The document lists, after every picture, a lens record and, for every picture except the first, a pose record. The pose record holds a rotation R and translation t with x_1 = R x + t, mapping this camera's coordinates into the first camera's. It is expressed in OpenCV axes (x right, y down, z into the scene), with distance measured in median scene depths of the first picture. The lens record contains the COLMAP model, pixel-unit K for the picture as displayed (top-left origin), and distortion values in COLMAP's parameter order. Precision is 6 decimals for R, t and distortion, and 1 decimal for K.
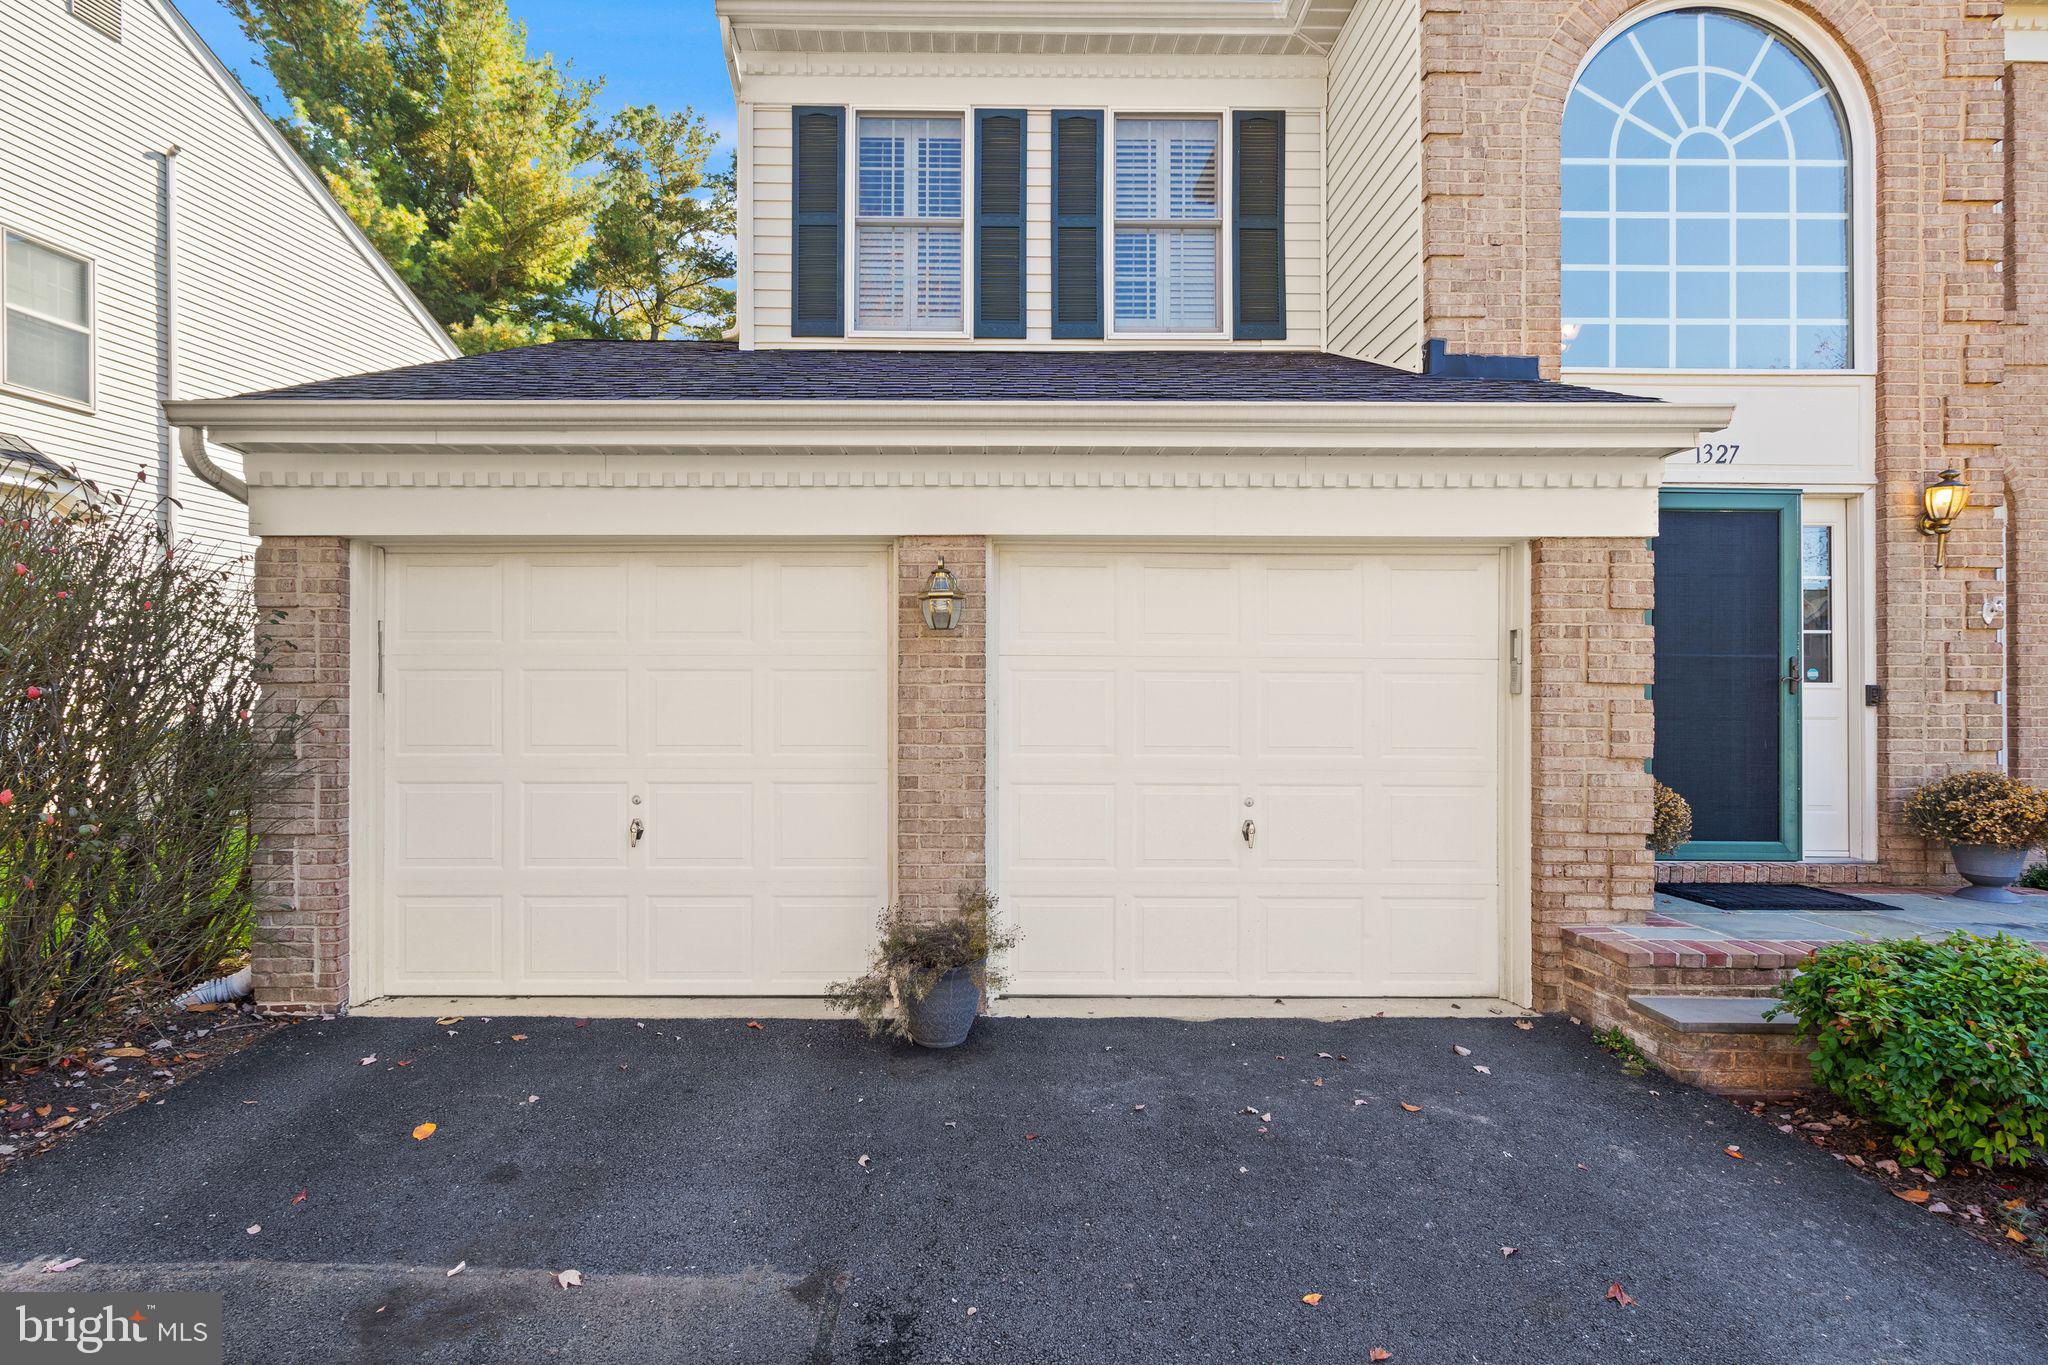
lens RADIAL K [[943.2, 0, 1010.4], [0, 943.2, 702.3], [0, 0, 1]] dist [-0.000129, 0.000872]
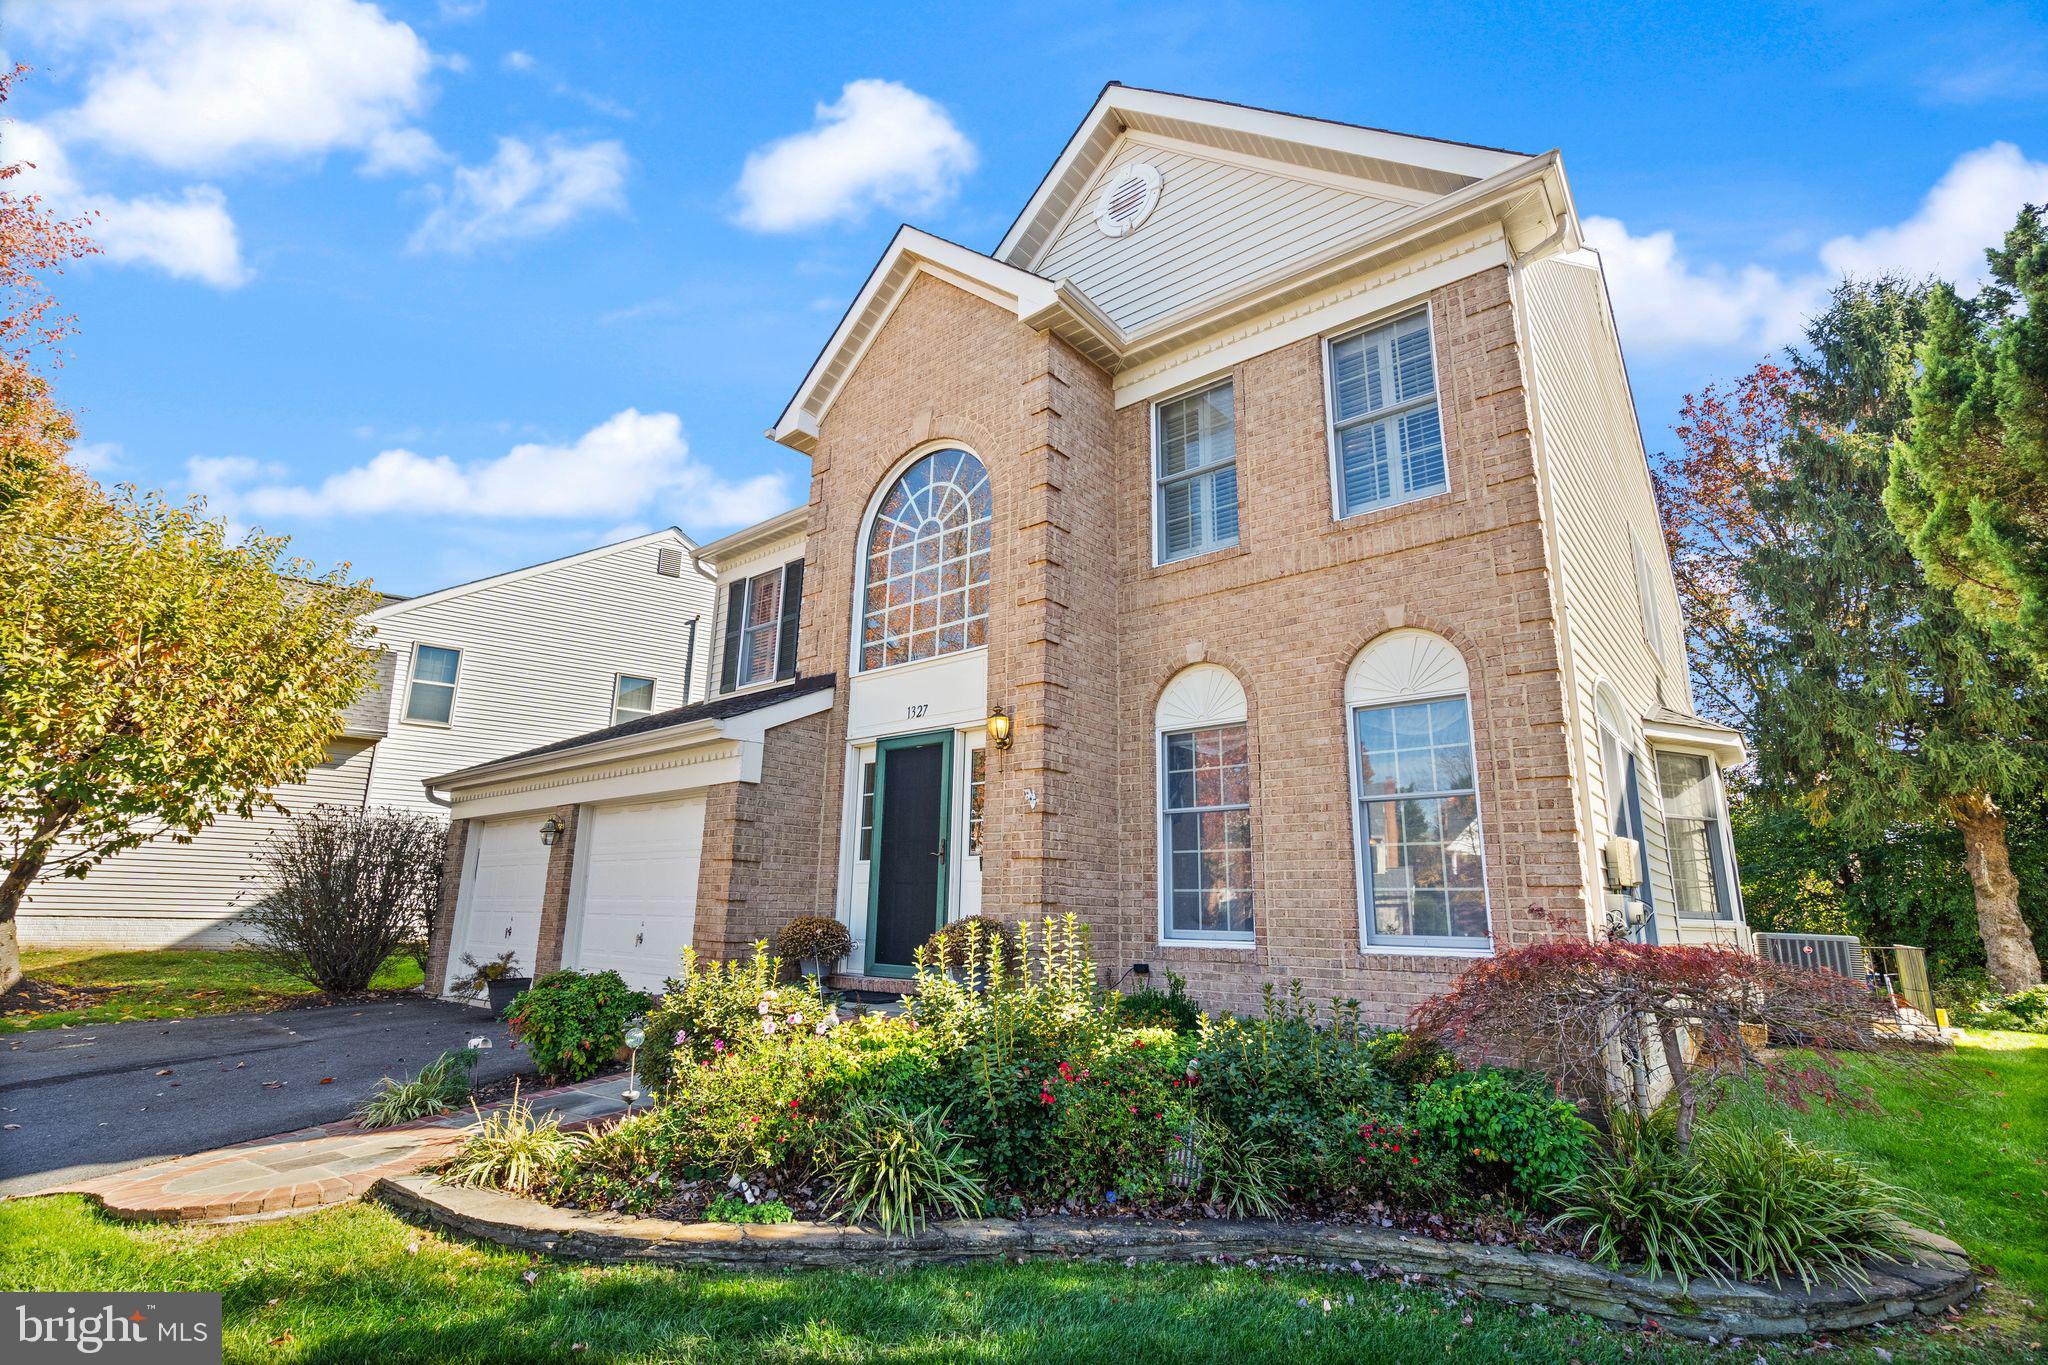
lens RADIAL K [[940.8, 0, 1040.3], [0, 940.8, 684.0], [0, 0, 1]] dist [-0.001606, 0.000421]
pose [[0.774426, -0.147037, -0.615341, 1.916467], [-0.002914, 0.971779, -0.235875, 0.064525], [0.632658, 0.184461, 0.752143, -0.067734]]
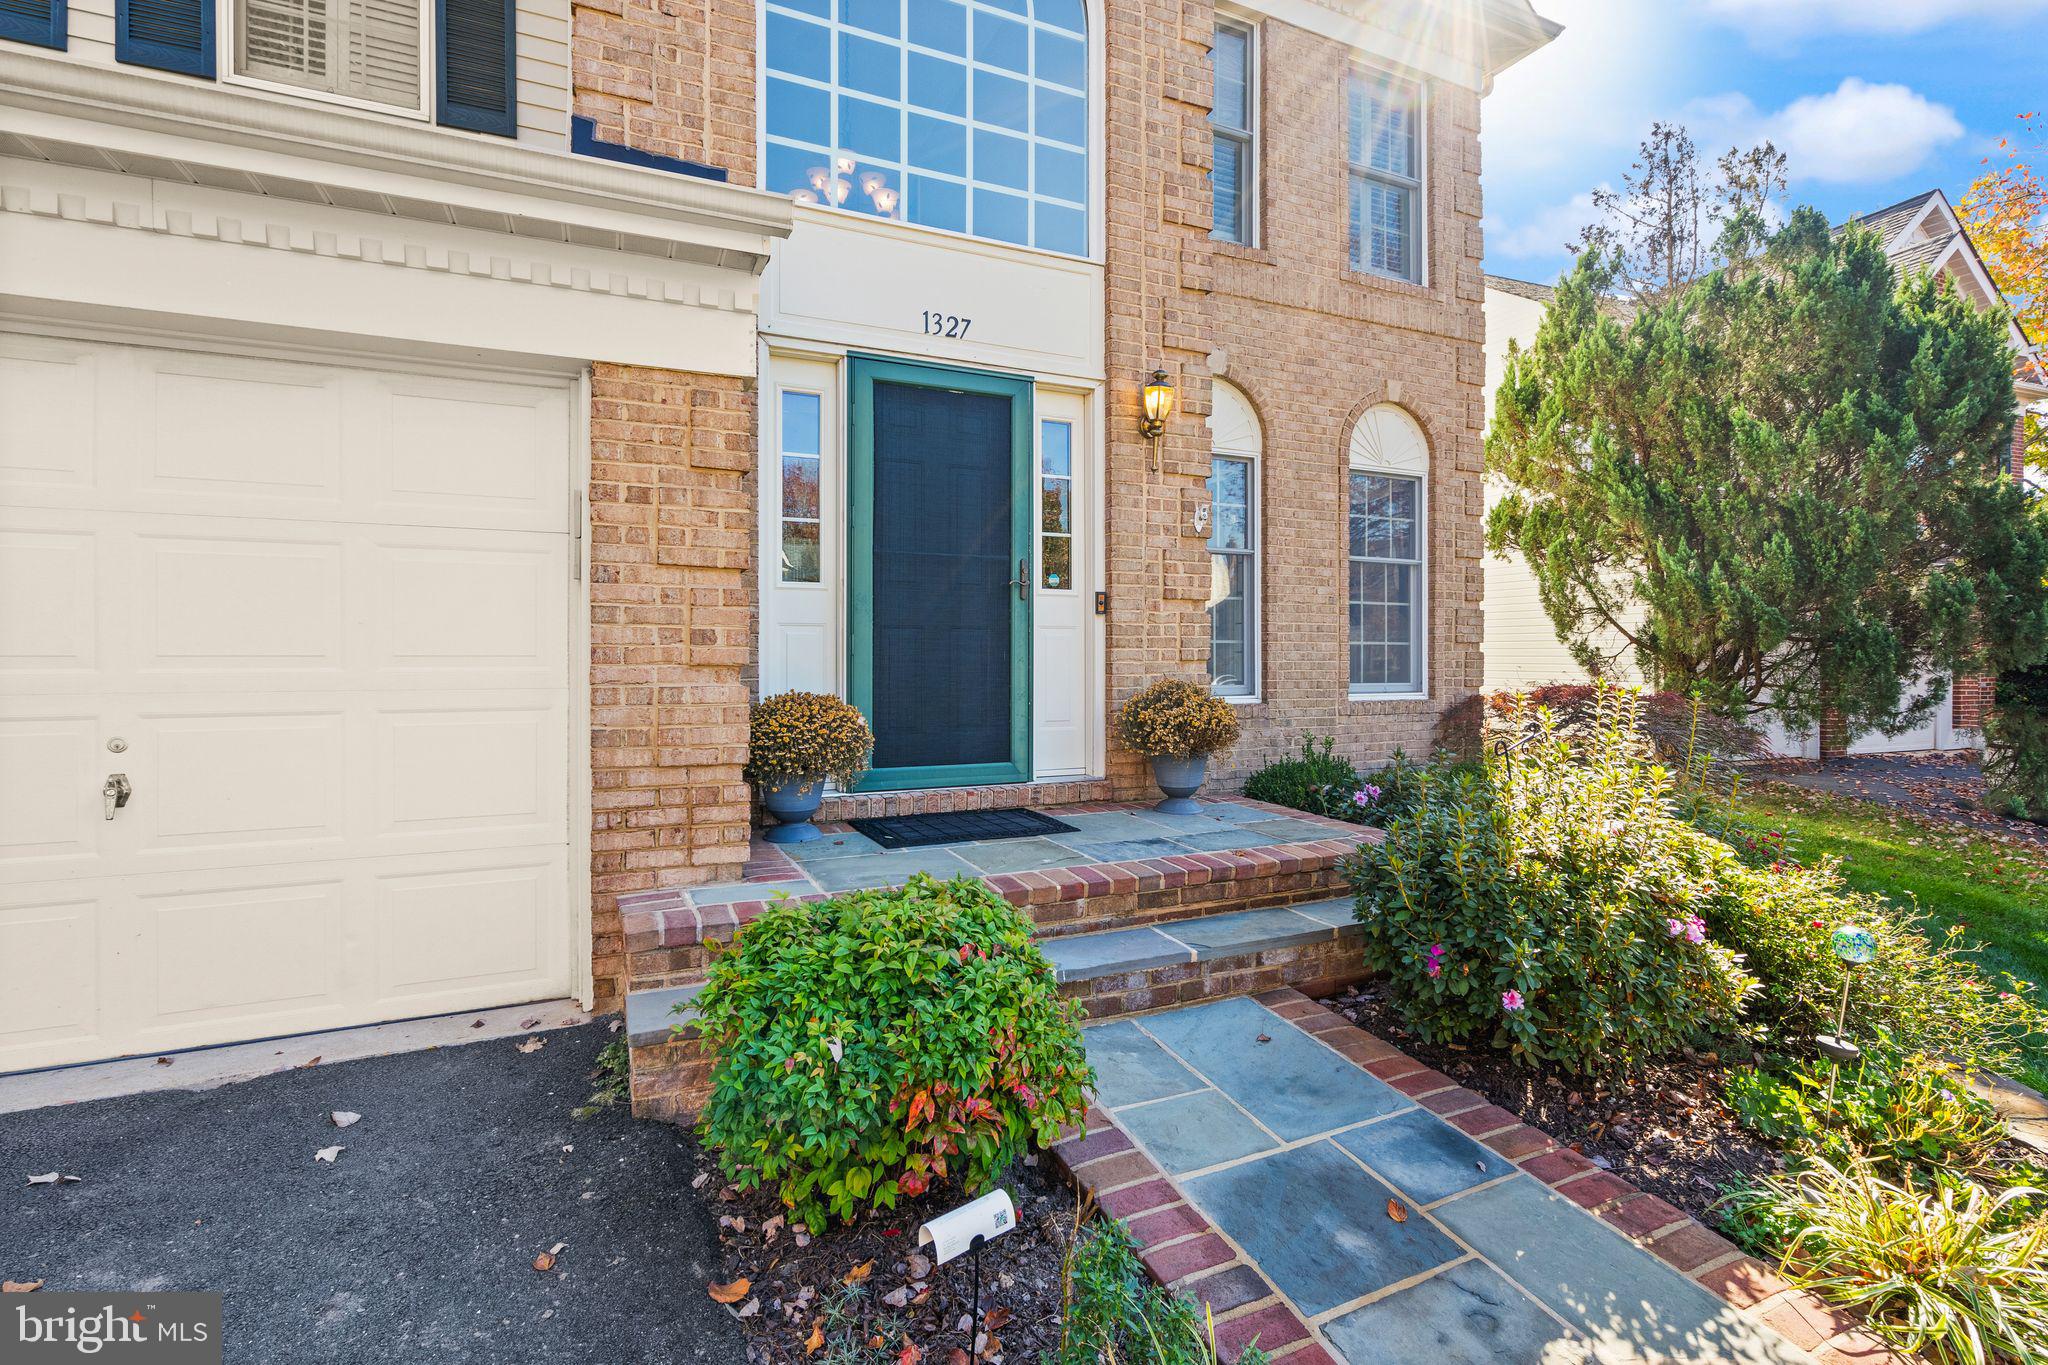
lens RADIAL K [[947.8, 0, 1032.3], [0, 947.8, 650.3], [0, 0, 1]] dist [-0.001892, 0.000816]
pose [[0.911558, -0.003410, 0.411158, 0.463595], [0.000279, 0.999971, 0.007676, 0.033363], [-0.411172, -0.006882, 0.911532, 0.160930]]
